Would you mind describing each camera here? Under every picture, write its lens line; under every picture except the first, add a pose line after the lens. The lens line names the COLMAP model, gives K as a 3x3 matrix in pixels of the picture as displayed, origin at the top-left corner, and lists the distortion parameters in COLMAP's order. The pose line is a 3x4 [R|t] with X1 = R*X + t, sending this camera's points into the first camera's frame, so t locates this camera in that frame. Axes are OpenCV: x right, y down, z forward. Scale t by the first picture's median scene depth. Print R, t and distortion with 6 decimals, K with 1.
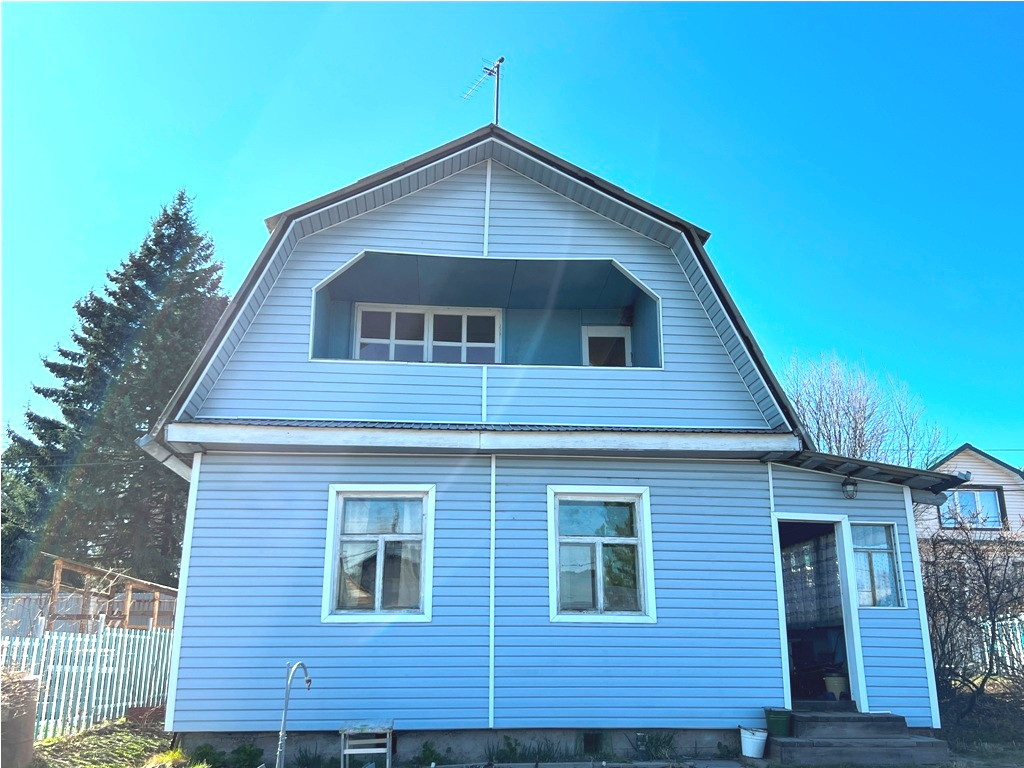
lens RADIAL K [[941.6, 0, 512.0], [0, 941.6, 378.4], [0, 0, 1]] dist [0.024627, 0.000000]
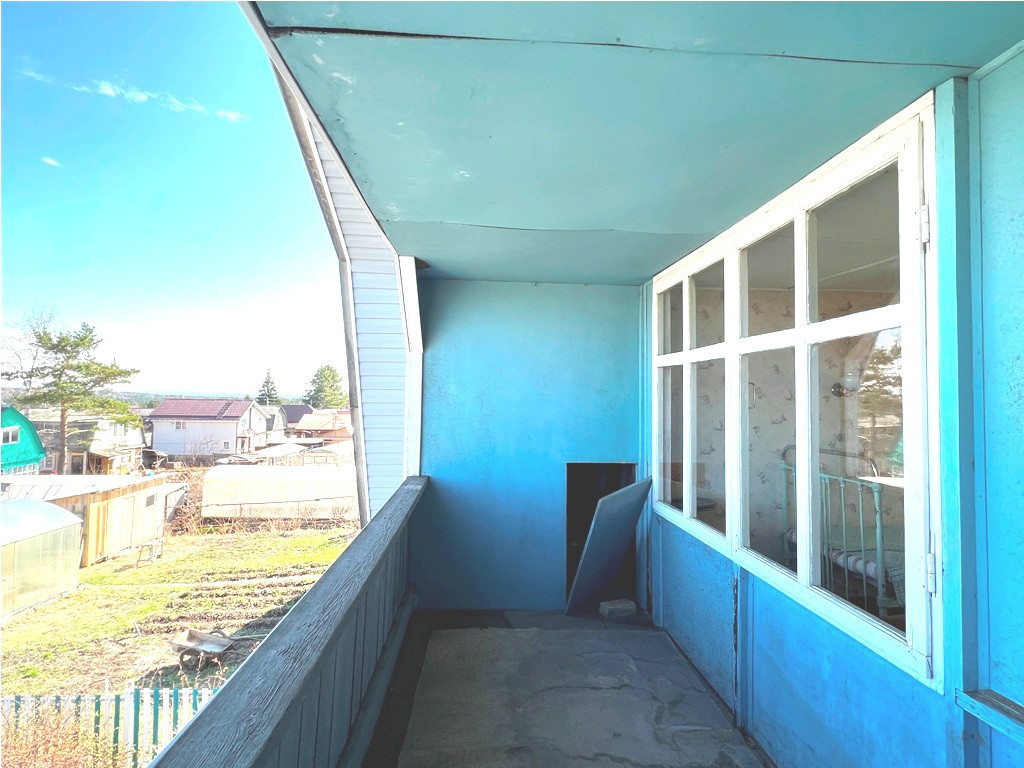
lens RADIAL K [[505.2, 0, 510.9], [0, 505.2, 384.4], [0, 0, 1]] dist [0.001340, -0.000110]
pose [[-0.022613, -0.044152, -0.998769, 0.107183], [0.280109, 0.958731, -0.048724, -0.045637], [0.959702, -0.280866, -0.009313, 1.086214]]
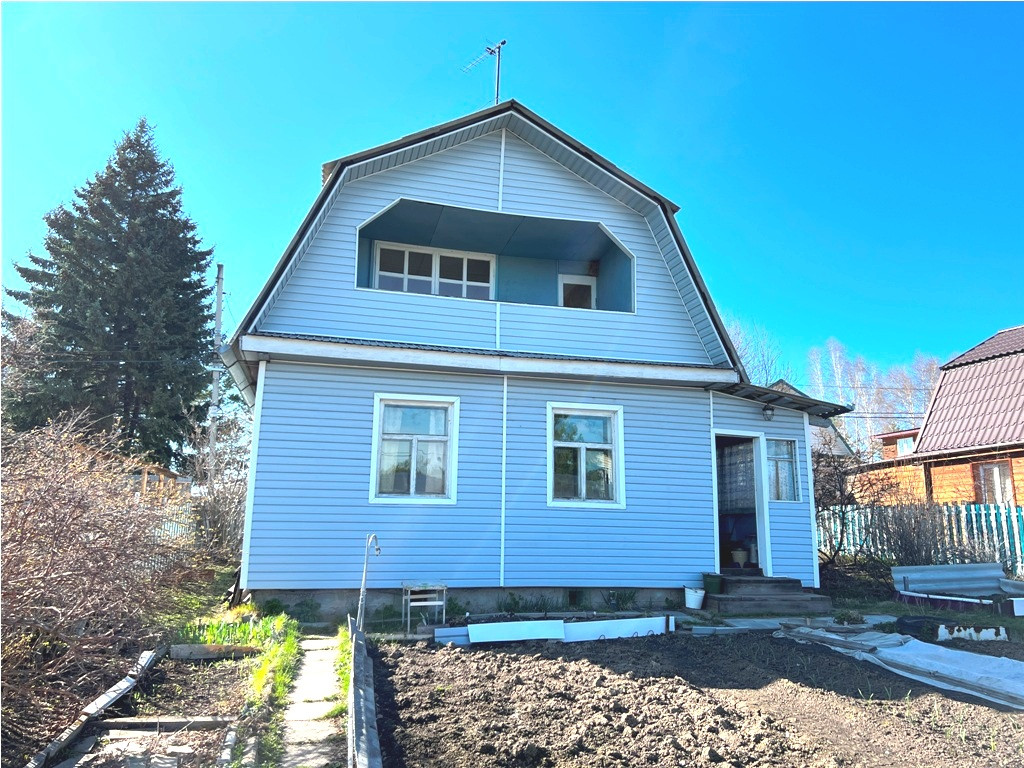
lens RADIAL K [[772.8, 0, 512.8], [0, 772.8, 390.6], [0, 0, 1]] dist [0.045750, -0.025927]
pose [[0.985590, 0.044384, 0.163226, -0.173274], [-0.061193, 0.993161, 0.099437, -0.000726], [-0.157696, -0.107992, 0.981565, -0.007785]]
